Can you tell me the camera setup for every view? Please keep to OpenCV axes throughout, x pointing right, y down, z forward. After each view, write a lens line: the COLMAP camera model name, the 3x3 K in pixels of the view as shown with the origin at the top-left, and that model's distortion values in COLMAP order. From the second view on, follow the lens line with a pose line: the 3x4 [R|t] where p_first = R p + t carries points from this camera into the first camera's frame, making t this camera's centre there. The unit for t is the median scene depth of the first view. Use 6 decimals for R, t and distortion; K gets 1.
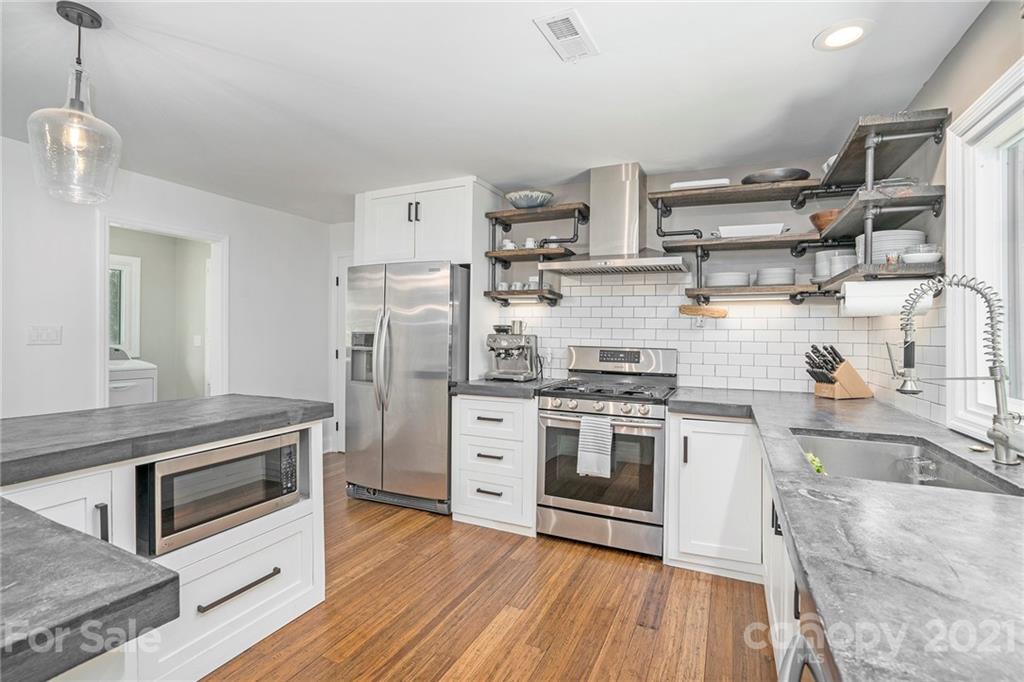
lens RADIAL K [[477.3, 0, 502.1], [0, 477.3, 339.8], [0, 0, 1]] dist [-0.050559, 0.015097]
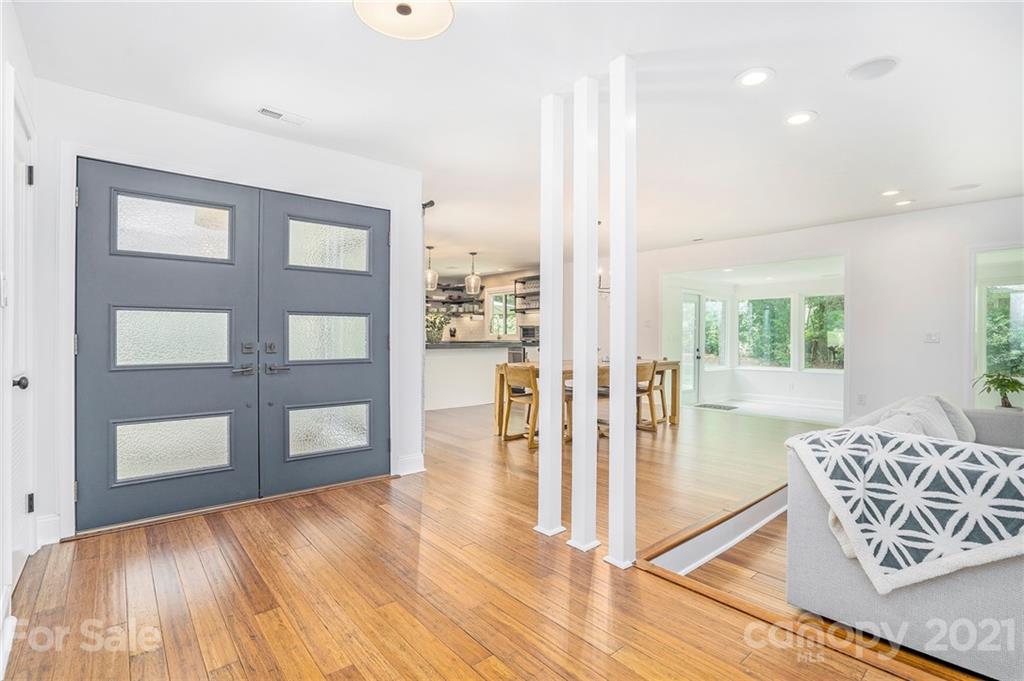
lens RADIAL K [[477.3, 0, 508.9], [0, 477.3, 341.7], [0, 0, 1]] dist [-0.050559, 0.015097]
pose [[0.406558, -0.025027, 0.913282, -2.522710], [0.014295, 0.999677, 0.021030, 0.047016], [-0.913513, 0.004506, 0.406784, -0.989451]]
